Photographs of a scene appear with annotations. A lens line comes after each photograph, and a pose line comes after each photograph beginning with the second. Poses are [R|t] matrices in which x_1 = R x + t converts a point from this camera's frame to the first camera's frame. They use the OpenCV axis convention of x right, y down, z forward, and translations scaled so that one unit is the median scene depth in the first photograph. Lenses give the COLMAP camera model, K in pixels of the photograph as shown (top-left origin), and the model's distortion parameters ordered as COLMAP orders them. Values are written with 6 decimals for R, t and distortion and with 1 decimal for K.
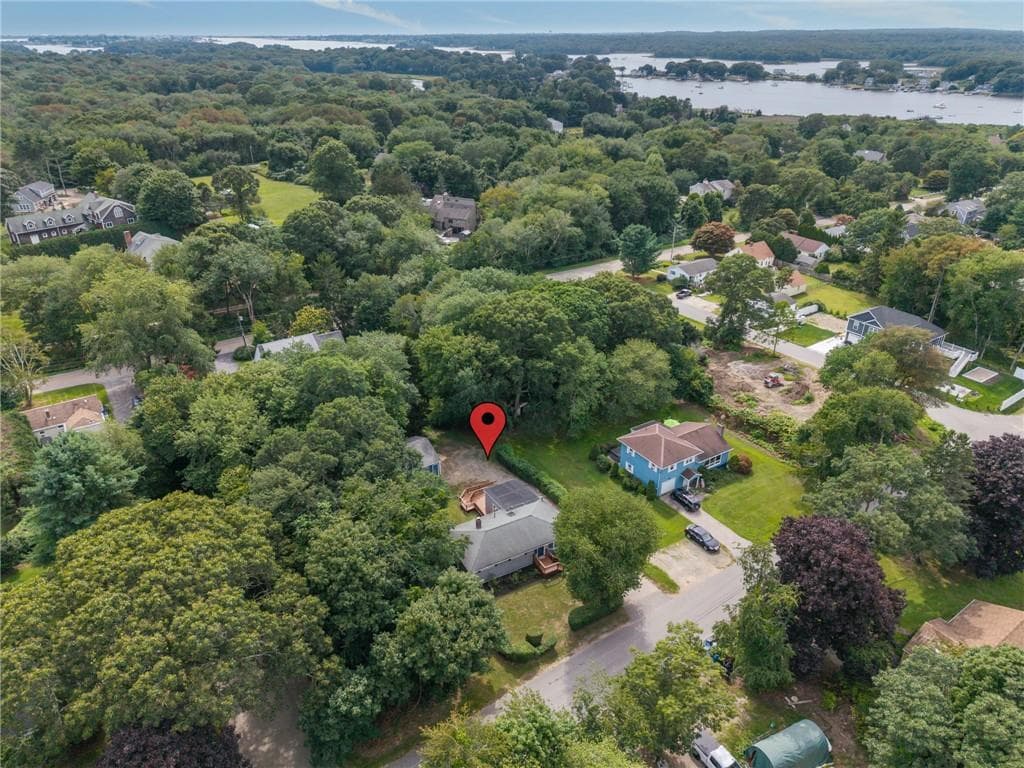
lens RADIAL K [[681.9, 0, 512.0], [0, 681.9, 384.0], [0, 0, 1]] dist [0.044116, -0.043836]
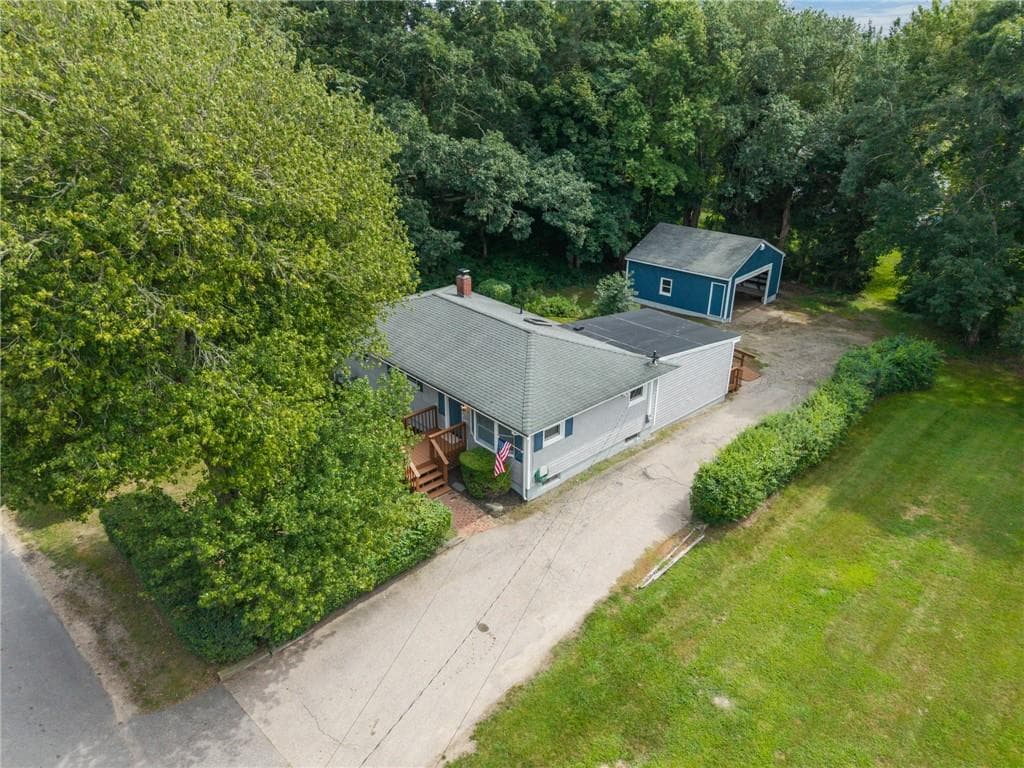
lens RADIAL K [[681.9, 0, 512.0], [0, 681.9, 384.0], [0, 0, 1]] dist [0.044116, -0.043836]
pose [[0.229058, 0.414565, -0.880720, 0.192593], [-0.451342, 0.846871, 0.281247, 0.081420], [0.862452, 0.333084, 0.381093, 0.550710]]
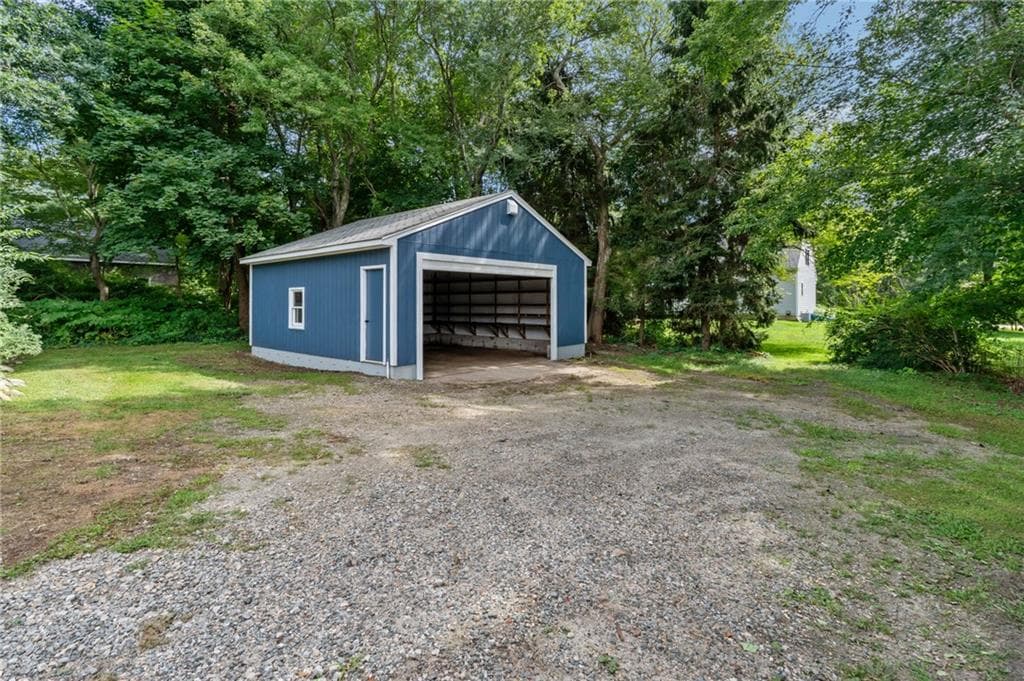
lens RADIAL K [[475.8, 0, 513.6], [0, 475.8, 305.6], [0, 0, 1]] dist [-0.007646, 0.000063]
pose [[0.264562, 0.008129, -0.964334, -0.002091], [-0.438144, 0.891814, -0.112686, 0.092395], [0.859091, 0.452330, 0.239502, 0.742226]]
